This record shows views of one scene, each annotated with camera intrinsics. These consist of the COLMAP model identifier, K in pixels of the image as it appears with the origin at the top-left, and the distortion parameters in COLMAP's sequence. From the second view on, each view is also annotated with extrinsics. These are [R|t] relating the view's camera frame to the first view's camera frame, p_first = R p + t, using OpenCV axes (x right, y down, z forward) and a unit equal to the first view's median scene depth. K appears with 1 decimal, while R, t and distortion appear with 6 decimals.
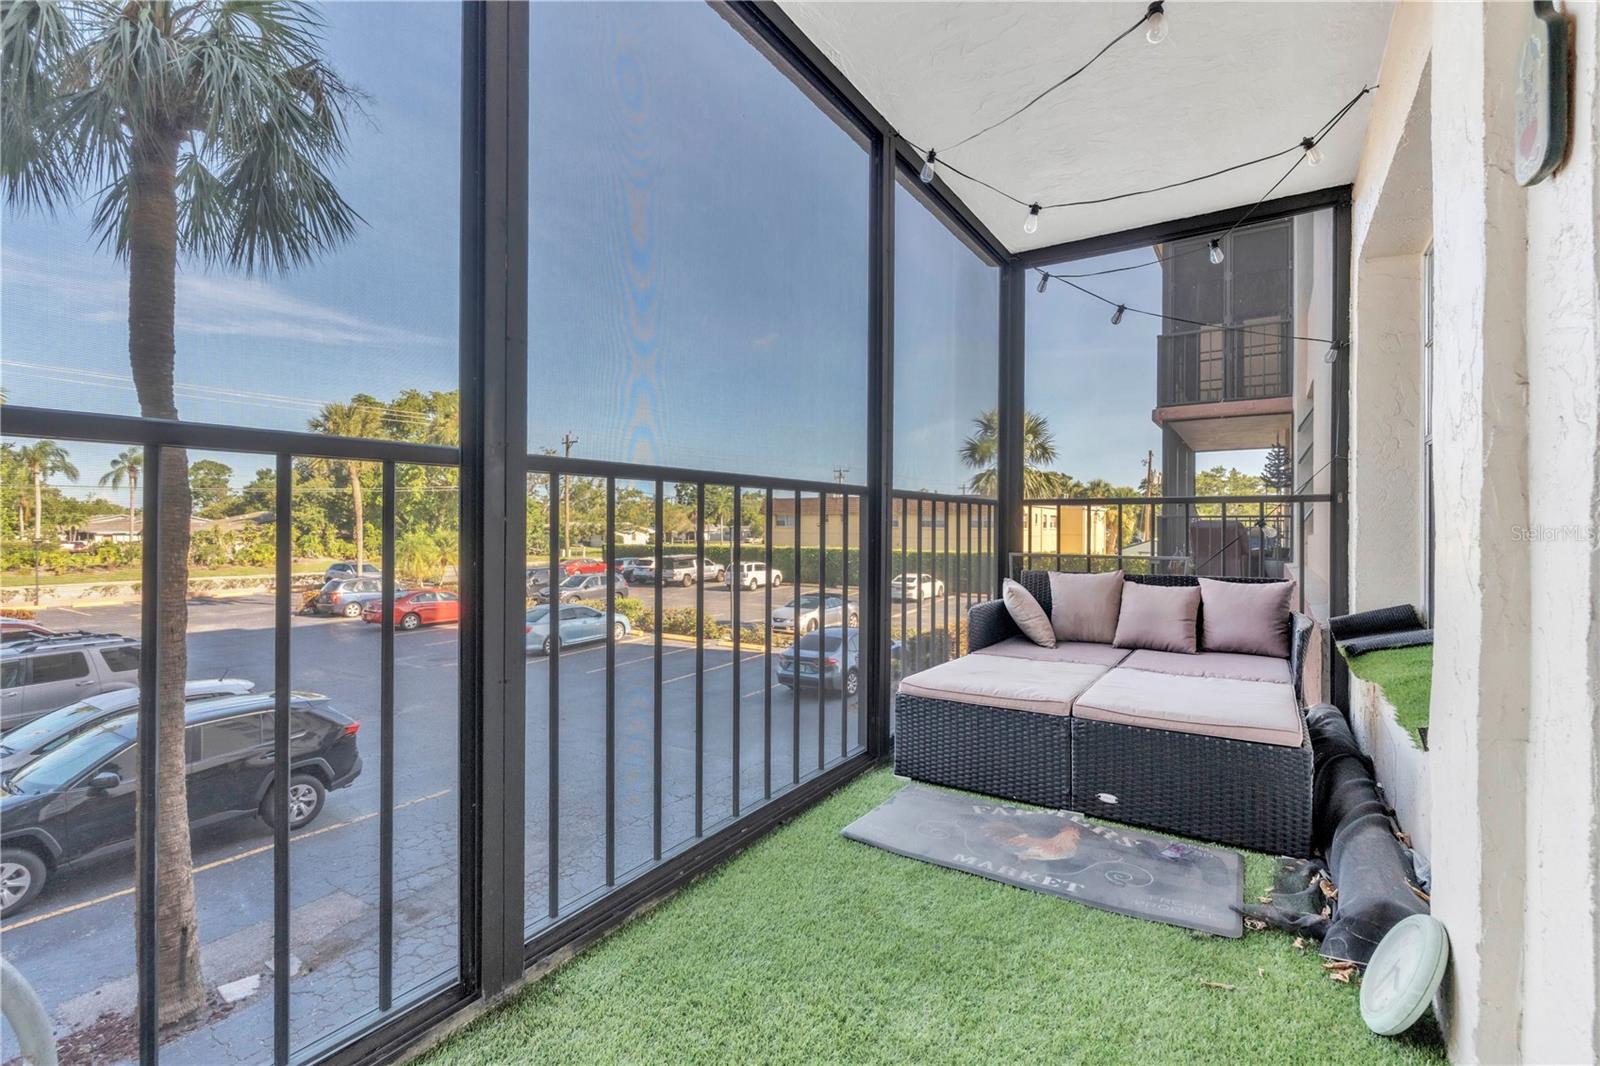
lens RADIAL K [[708.1, 0, 794.0], [0, 708.1, 525.1], [0, 0, 1]] dist [-0.007871, -0.000004]
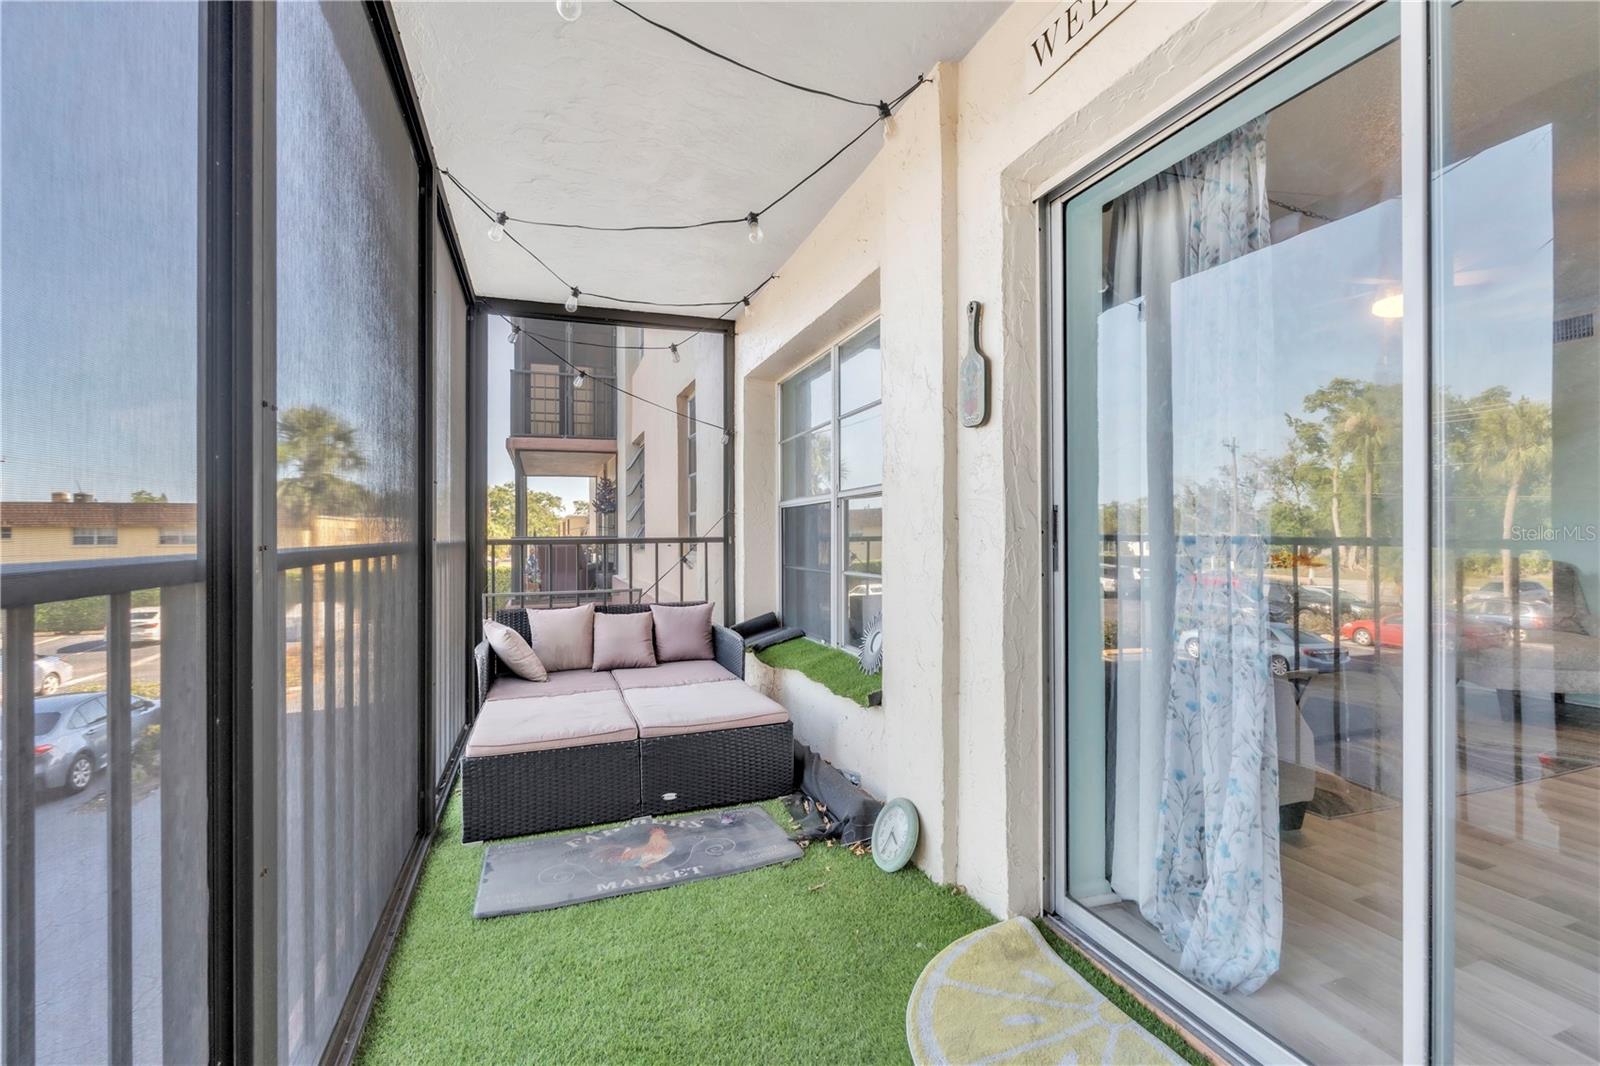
lens RADIAL K [[708.1, 0, 794.8], [0, 708.1, 533.3], [0, 0, 1]] dist [-0.007871, -0.000004]
pose [[0.588350, -0.007801, 0.808569, -0.450016], [0.008072, 0.999960, 0.003774, -0.085278], [-0.808566, 0.004306, 0.588390, 0.083971]]
